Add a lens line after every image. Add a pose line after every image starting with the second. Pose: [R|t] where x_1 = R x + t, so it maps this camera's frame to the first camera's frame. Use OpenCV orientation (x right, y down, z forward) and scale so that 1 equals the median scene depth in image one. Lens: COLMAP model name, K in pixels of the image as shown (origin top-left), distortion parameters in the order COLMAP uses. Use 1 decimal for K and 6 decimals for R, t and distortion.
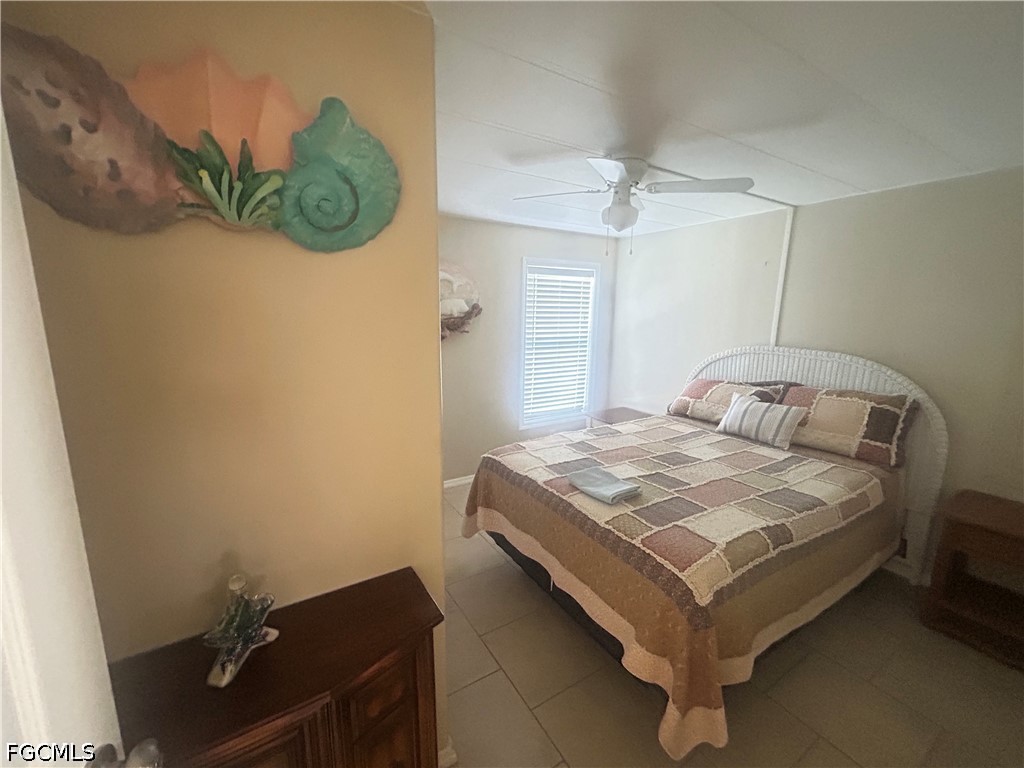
lens RADIAL K [[410.0, 0, 507.3], [0, 410.0, 383.3], [0, 0, 1]] dist [-0.007891, 0.002487]
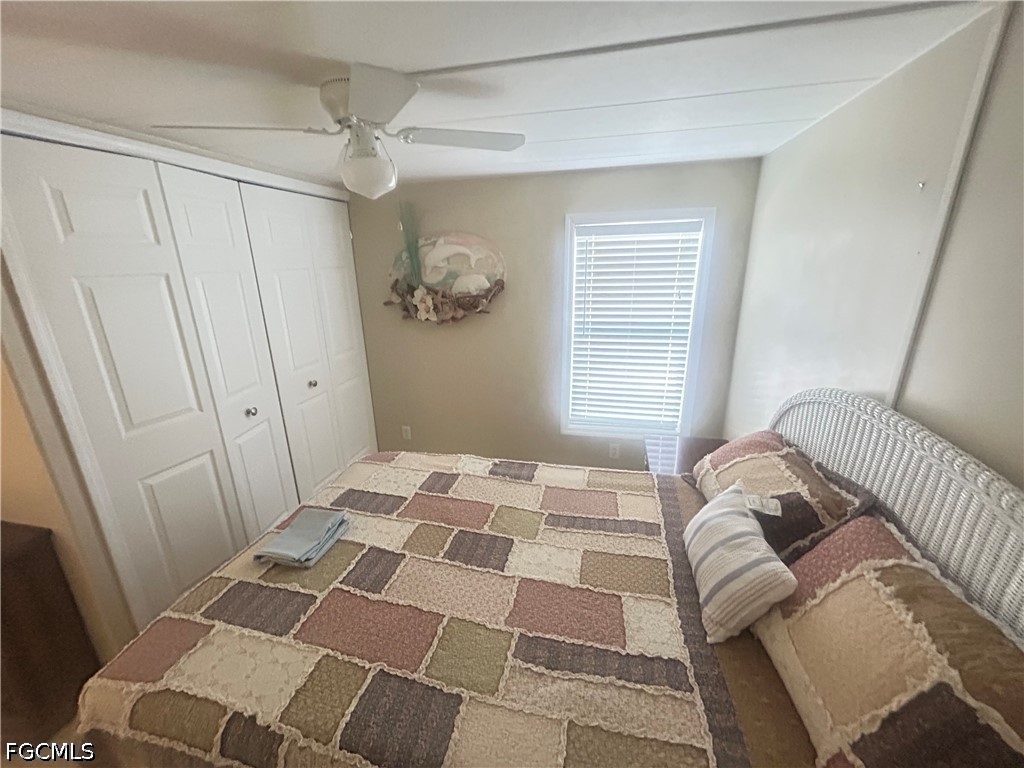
lens RADIAL K [[410.0, 0, 507.3], [0, 410.0, 383.3], [0, 0, 1]] dist [-0.007891, 0.002487]
pose [[0.718129, 0.174065, -0.673789, 0.704096], [-0.093992, 0.983602, 0.153924, -0.146700], [0.689533, -0.047206, 0.722714, 0.492227]]
